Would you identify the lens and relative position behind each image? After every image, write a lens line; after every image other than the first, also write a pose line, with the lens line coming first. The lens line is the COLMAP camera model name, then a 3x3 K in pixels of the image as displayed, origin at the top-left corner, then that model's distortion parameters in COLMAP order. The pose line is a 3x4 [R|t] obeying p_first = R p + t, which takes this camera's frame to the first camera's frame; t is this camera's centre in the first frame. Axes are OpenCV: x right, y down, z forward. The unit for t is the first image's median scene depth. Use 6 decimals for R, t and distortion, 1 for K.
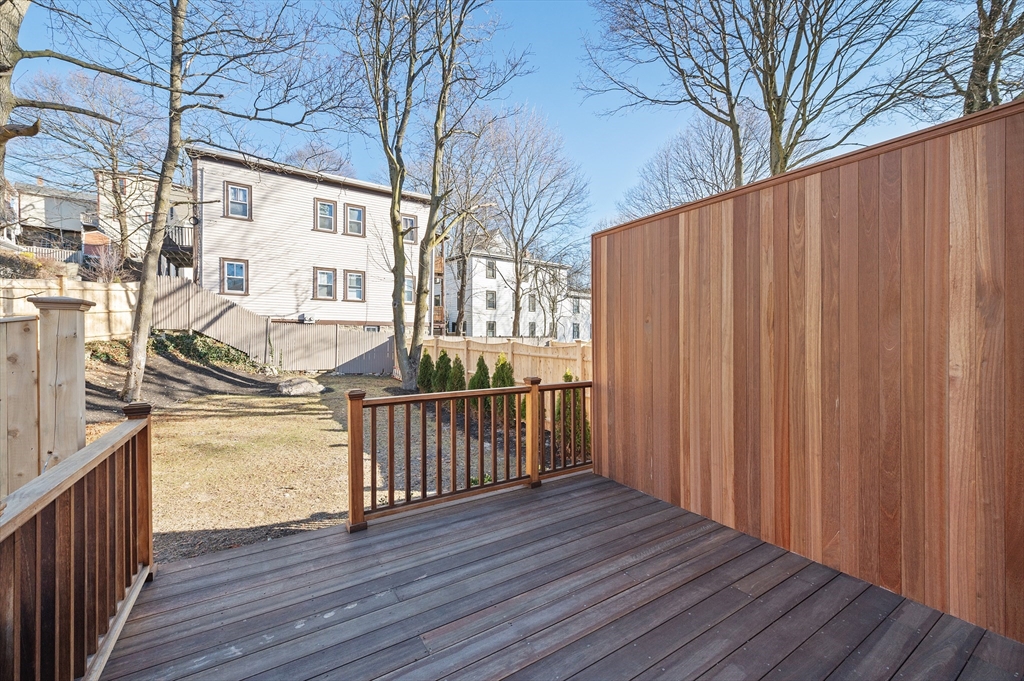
lens RADIAL K [[409.3, 0, 511.4], [0, 409.3, 338.9], [0, 0, 1]] dist [0.004866, -0.000520]
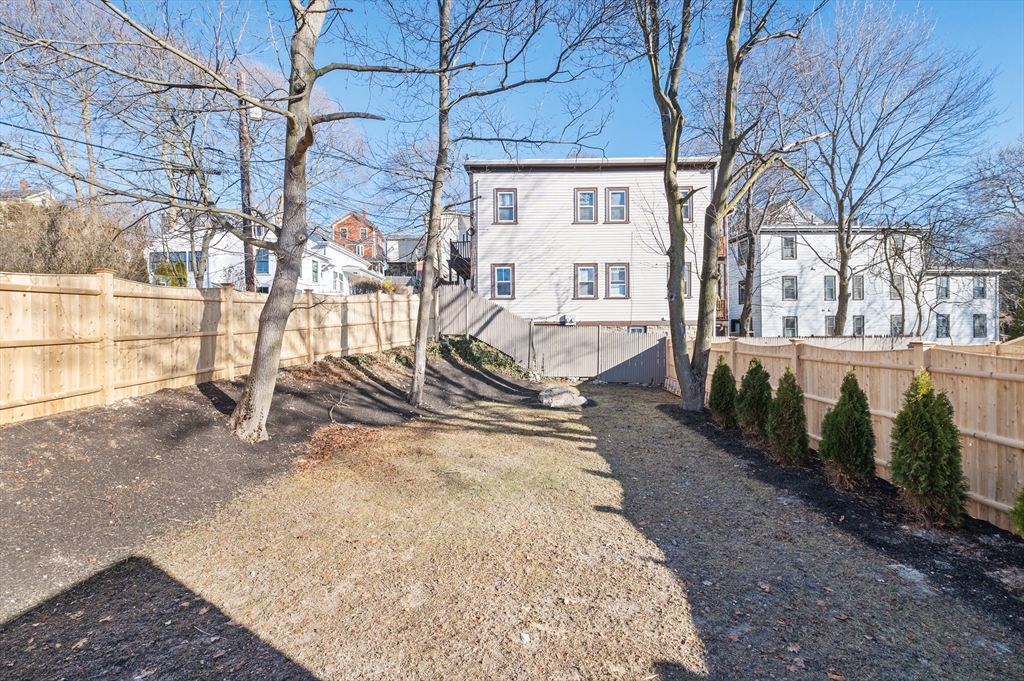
lens RADIAL K [[409.3, 0, 509.1], [0, 409.3, 339.7], [0, 0, 1]] dist [0.004866, -0.000520]
pose [[0.817504, -0.009458, -0.575845, -0.086741], [0.008970, 0.999953, -0.003690, -0.003936], [0.575853, -0.002149, 0.817550, 0.190400]]
